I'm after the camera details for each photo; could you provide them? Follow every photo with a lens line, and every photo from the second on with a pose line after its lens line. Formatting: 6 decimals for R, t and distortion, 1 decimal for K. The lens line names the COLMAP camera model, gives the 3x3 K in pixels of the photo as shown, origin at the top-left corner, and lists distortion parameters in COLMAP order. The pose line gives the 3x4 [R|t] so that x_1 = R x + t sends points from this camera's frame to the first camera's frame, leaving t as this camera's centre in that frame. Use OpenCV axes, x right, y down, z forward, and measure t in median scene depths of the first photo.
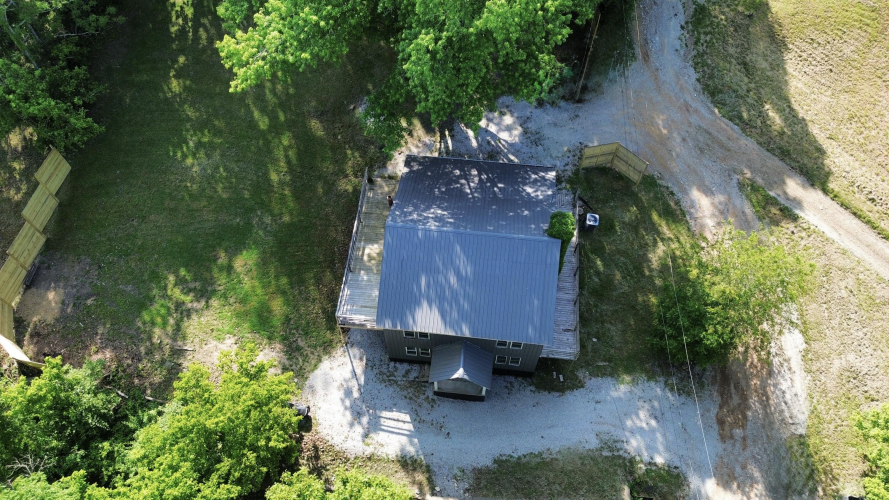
lens RADIAL K [[627.4, 0, 440.8], [0, 627.4, 242.9], [0, 0, 1]] dist [0.059354, -0.040979]
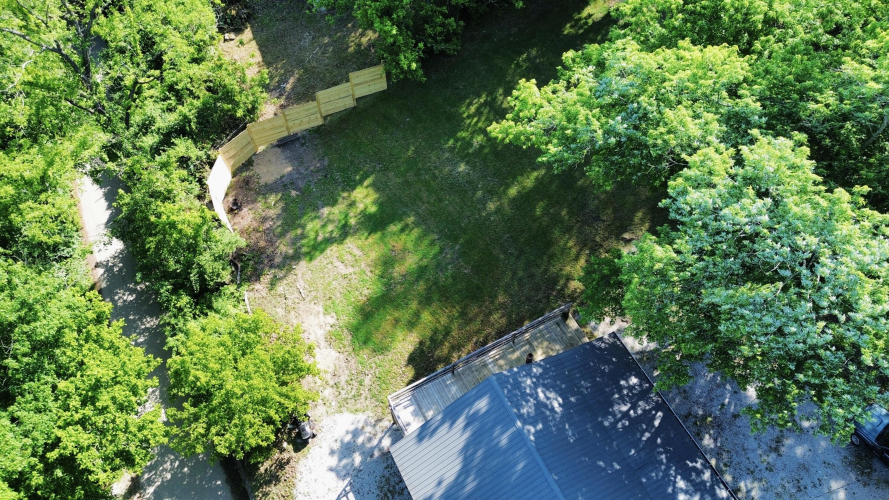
lens RADIAL K [[627.4, 0, 445.1], [0, 627.4, 248.7], [0, 0, 1]] dist [0.059354, -0.040979]
pose [[0.559374, 0.704379, -0.436979, 0.101173], [-0.704521, 0.681763, 0.197101, -0.228428], [0.436750, 0.197608, 0.877611, 0.231068]]
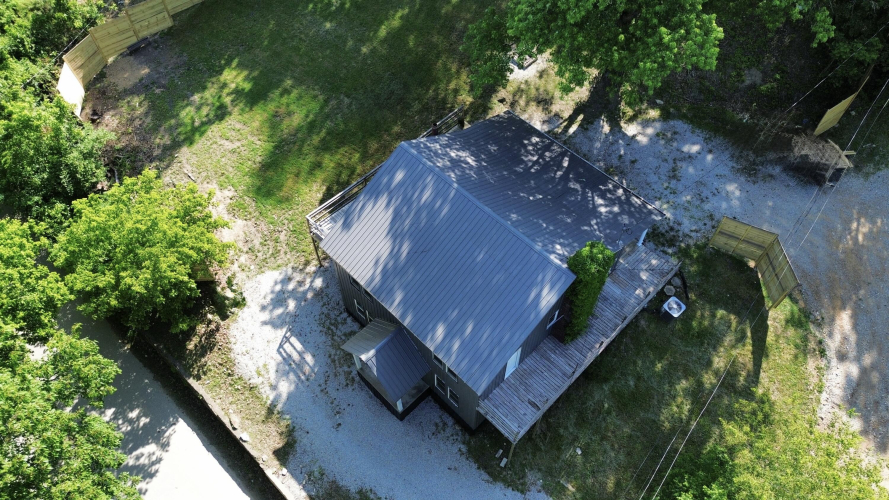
lens RADIAL K [[627.4, 0, 445.3], [0, 627.4, 246.4], [0, 0, 1]] dist [0.059354, -0.040979]
pose [[0.777615, 0.515701, -0.359676, 0.274718], [-0.534765, 0.843336, 0.053012, 0.005856], [0.330666, 0.151120, 0.931570, 0.279037]]
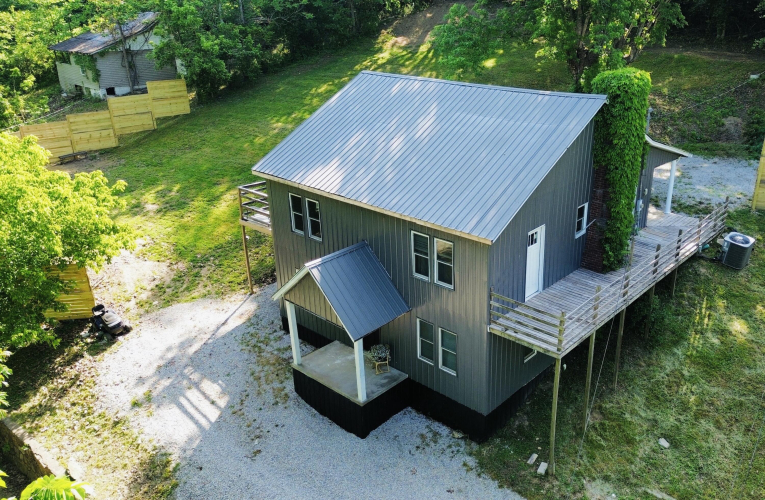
lens RADIAL K [[628.2, 0, 444.0], [0, 628.2, 246.8], [0, 0, 1]] dist [0.038397, -0.001098]
pose [[0.827624, 0.205244, -0.522412, 0.328220], [-0.475121, 0.751711, -0.457373, 0.329090], [0.298830, 0.626741, 0.719650, 0.601149]]
